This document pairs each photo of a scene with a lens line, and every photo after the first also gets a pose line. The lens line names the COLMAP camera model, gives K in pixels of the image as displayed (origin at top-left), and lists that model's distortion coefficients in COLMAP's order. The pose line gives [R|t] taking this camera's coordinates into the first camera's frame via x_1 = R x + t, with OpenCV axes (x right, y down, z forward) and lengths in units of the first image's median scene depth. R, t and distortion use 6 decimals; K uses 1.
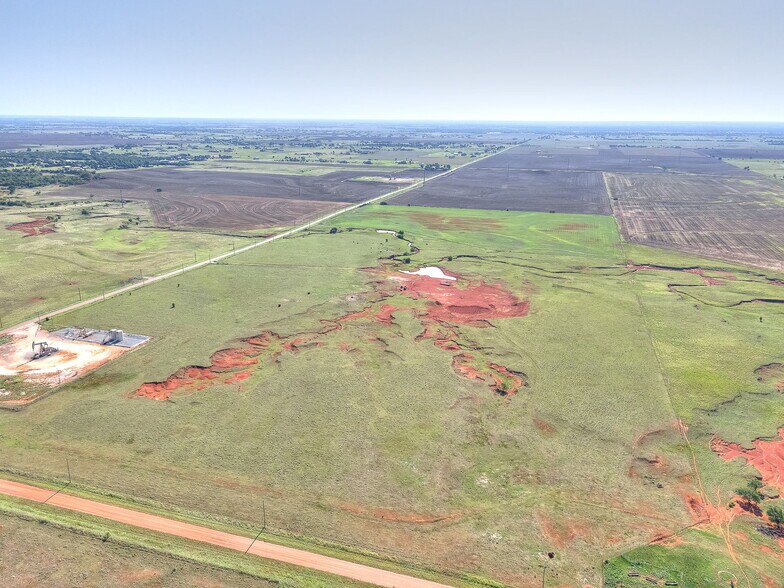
lens RADIAL K [[574.5, 0, 392.9], [0, 574.5, 290.0], [0, 0, 1]] dist [0.074370, -0.065245]
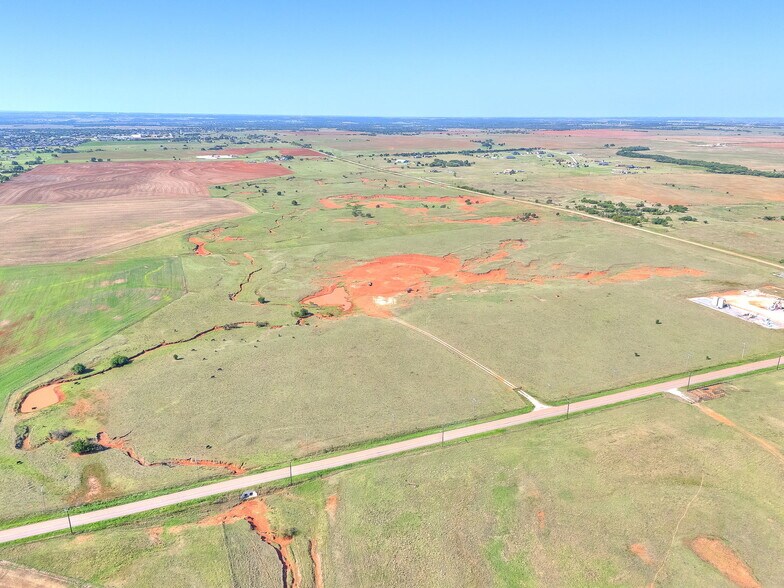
lens RADIAL K [[574.5, 0, 392.3], [0, 574.5, 290.1], [0, 0, 1]] dist [0.074370, -0.065245]
pose [[-0.639068, -0.238685, 0.731178, -0.799718], [0.208860, 0.861059, 0.463632, -0.549141], [-0.740249, 0.449006, -0.500424, 1.814585]]
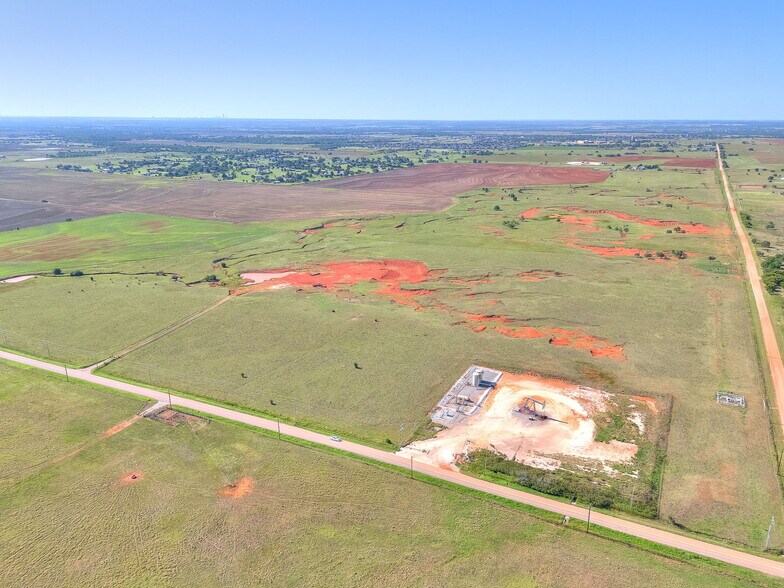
lens RADIAL K [[574.5, 0, 391.8], [0, 574.5, 294.1], [0, 0, 1]] dist [0.074370, -0.065245]
pose [[0.155085, -0.297593, 0.942012, -1.094727], [0.281180, 0.927407, 0.246688, -0.242346], [-0.947041, 0.226617, 0.227504, 0.793498]]
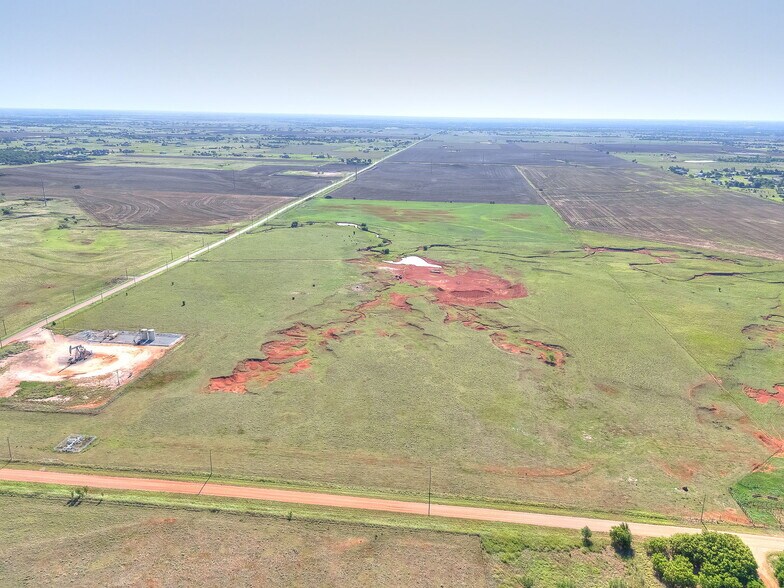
lens RADIAL K [[574.5, 0, 392.3], [0, 574.5, 289.4], [0, 0, 1]] dist [0.074370, -0.065245]
pose [[0.983284, -0.045510, 0.176301, -0.213285], [0.044189, 0.998958, 0.011413, 0.008220], [-0.176637, -0.003432, 0.984270, -0.018156]]
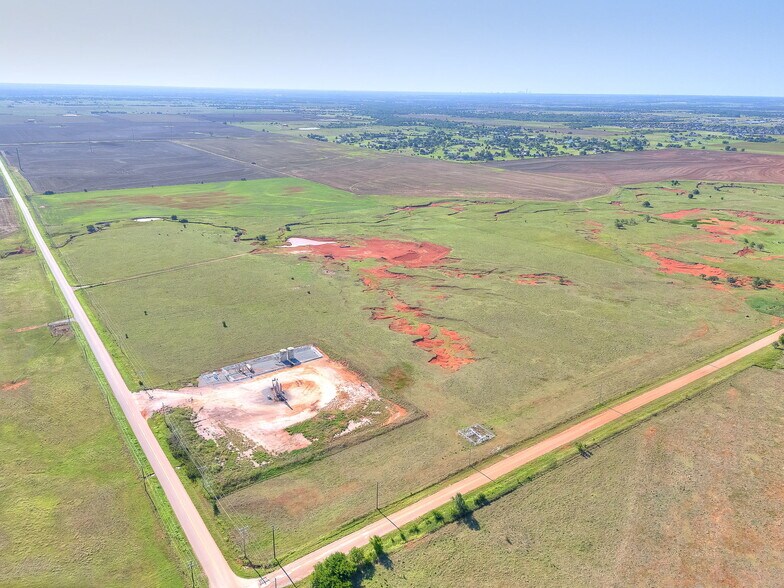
lens RADIAL K [[574.5, 0, 391.2], [0, 574.5, 294.8], [0, 0, 1]] dist [0.074370, -0.065245]
pose [[0.604749, -0.266300, 0.750575, -0.890492], [0.217607, 0.961830, 0.165923, -0.105899], [-0.766111, 0.062989, 0.639614, 0.276422]]
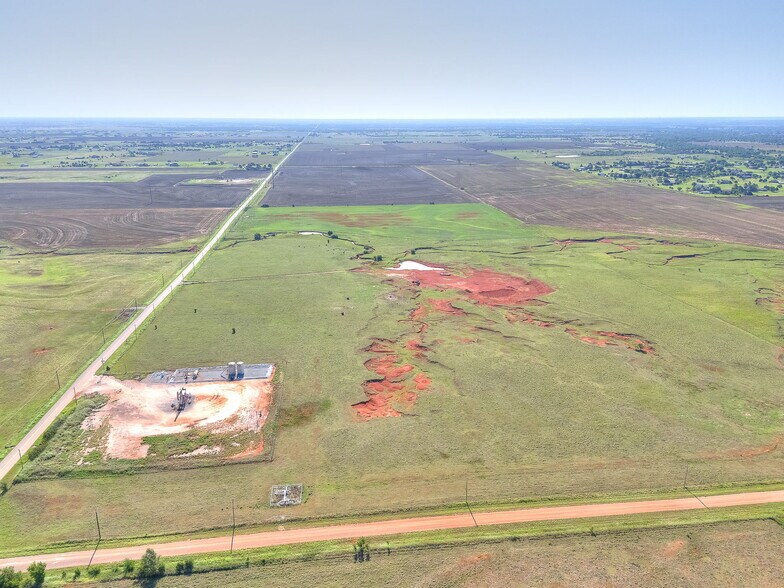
lens RADIAL K [[574.5, 0, 390.9], [0, 574.5, 291.7], [0, 0, 1]] dist [0.074370, -0.065245]
pose [[0.910593, -0.129068, 0.392635, -0.519835], [0.126614, 0.991427, 0.032261, -0.031861], [-0.393433, 0.020336, 0.919128, 0.086990]]
